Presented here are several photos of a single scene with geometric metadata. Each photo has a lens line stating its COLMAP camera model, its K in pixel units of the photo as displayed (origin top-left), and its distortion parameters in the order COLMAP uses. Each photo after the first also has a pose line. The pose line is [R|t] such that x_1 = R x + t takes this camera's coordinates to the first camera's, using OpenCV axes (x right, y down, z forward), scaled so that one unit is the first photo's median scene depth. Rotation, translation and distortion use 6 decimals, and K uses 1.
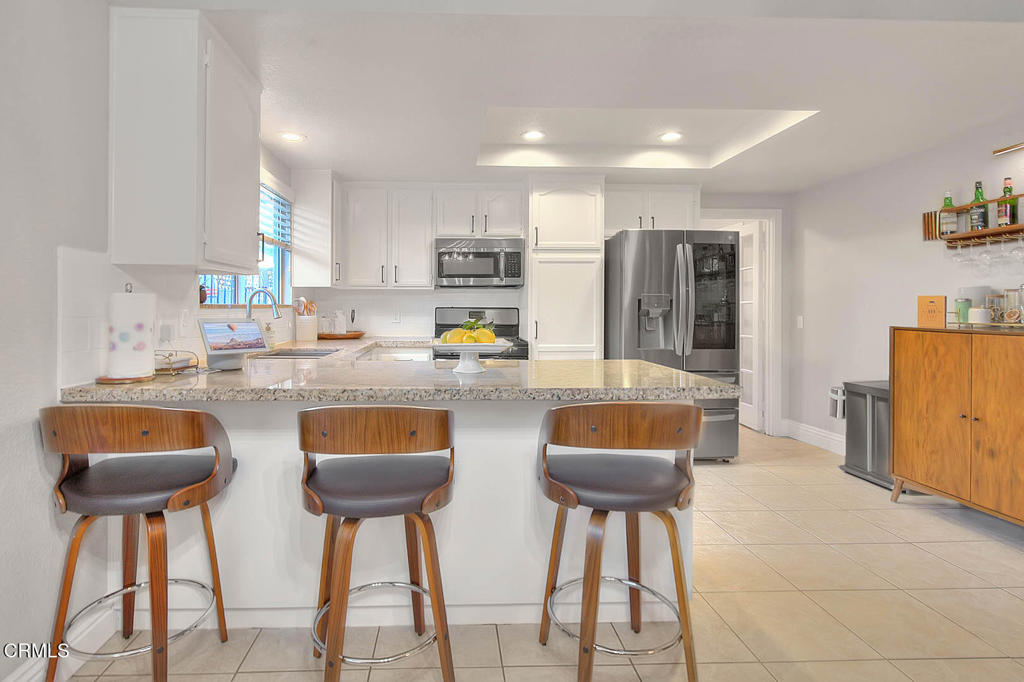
lens RADIAL K [[460.2, 0, 510.6], [0, 460.2, 318.3], [0, 0, 1]] dist [-0.001961, -0.000378]
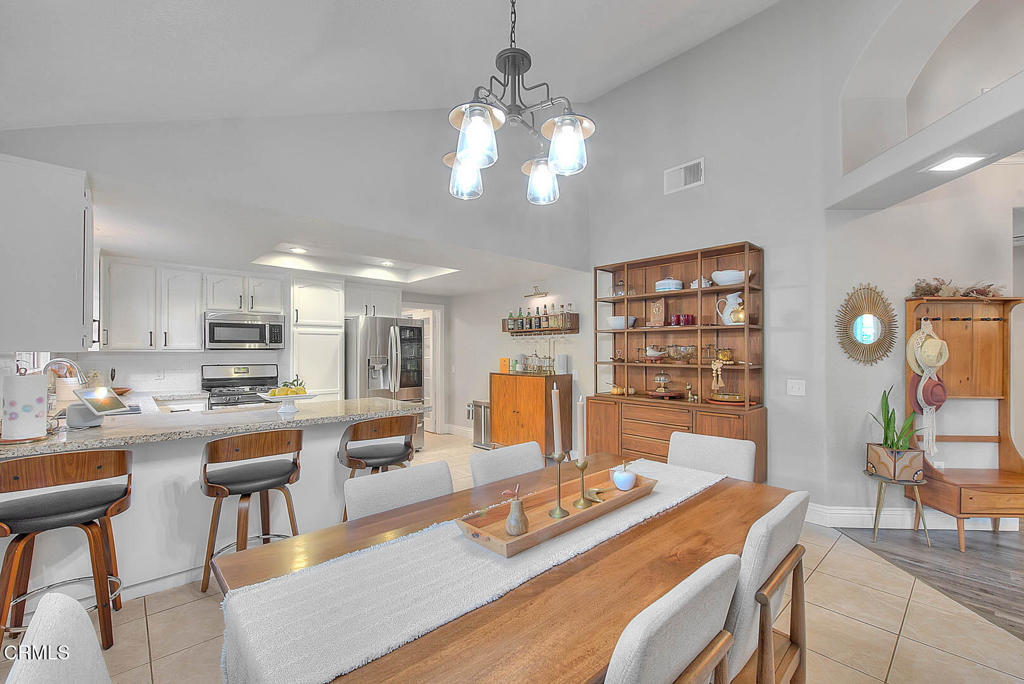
lens RADIAL K [[427.0, 0, 514.7], [0, 427.0, 351.6], [0, 0, 1]] dist [-0.000196, -0.000019]
pose [[0.763414, -0.002462, 0.645905, -0.302395], [0.002939, 0.999996, 0.000337, -0.067368], [-0.645903, 0.001641, 0.763418, -0.489208]]
